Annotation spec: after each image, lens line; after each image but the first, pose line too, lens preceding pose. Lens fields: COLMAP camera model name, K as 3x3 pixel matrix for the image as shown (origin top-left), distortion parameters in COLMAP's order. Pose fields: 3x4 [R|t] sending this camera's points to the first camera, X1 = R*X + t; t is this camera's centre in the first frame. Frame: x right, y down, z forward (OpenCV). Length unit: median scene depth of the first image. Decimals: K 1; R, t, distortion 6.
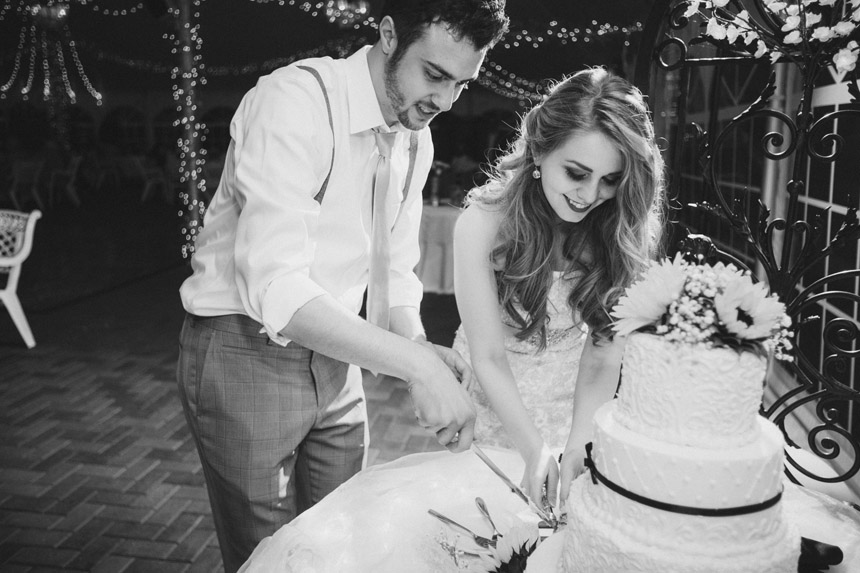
lens RADIAL K [[744.0, 0, 427.2], [0, 744.0, 288.3], [0, 0, 1]] dist [0.003700, 0.028540]
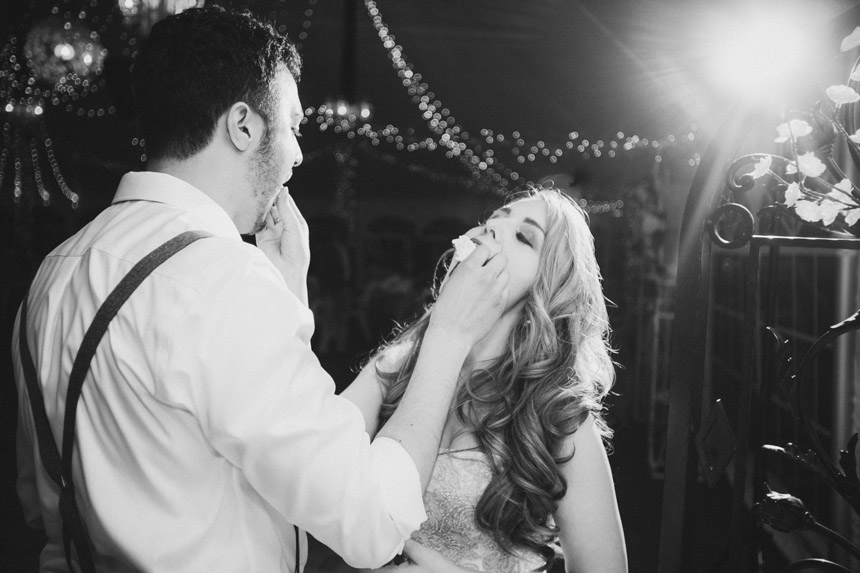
lens RADIAL K [[836.5, 0, 427.9], [0, 836.5, 285.2], [0, 0, 1]] dist [0.003624, 0.000000]
pose [[0.999779, 0.017949, -0.010985, 0.061463], [-0.019393, 0.988534, -0.149747, -0.157951], [0.008171, 0.149927, 0.988663, 0.270227]]
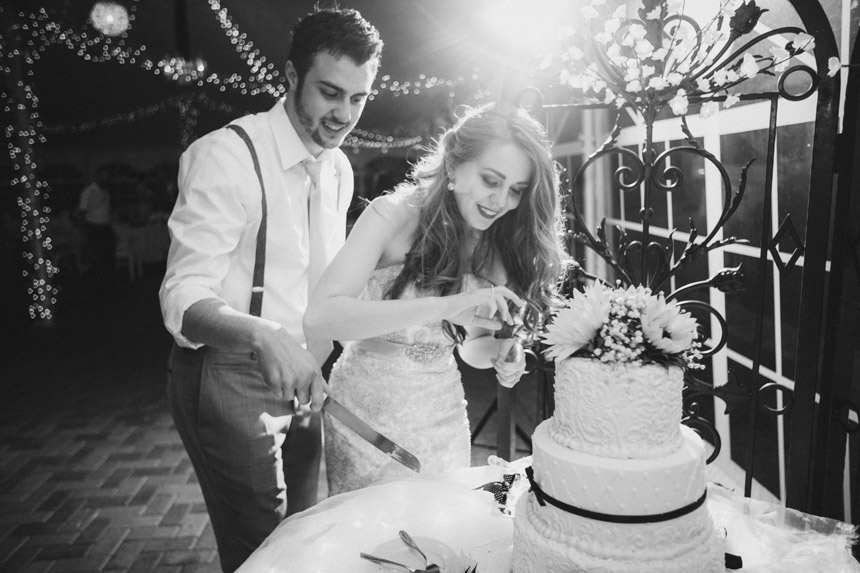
lens RADIAL K [[689.6, 0, 429.1], [0, 689.6, 281.7], [0, 0, 1]] dist [-0.016114, 0.031464]
pose [[0.972935, -0.075180, 0.218506, -0.075832], [0.087159, 0.995146, -0.045694, -0.012842], [-0.214010, 0.063502, 0.974765, 0.047257]]
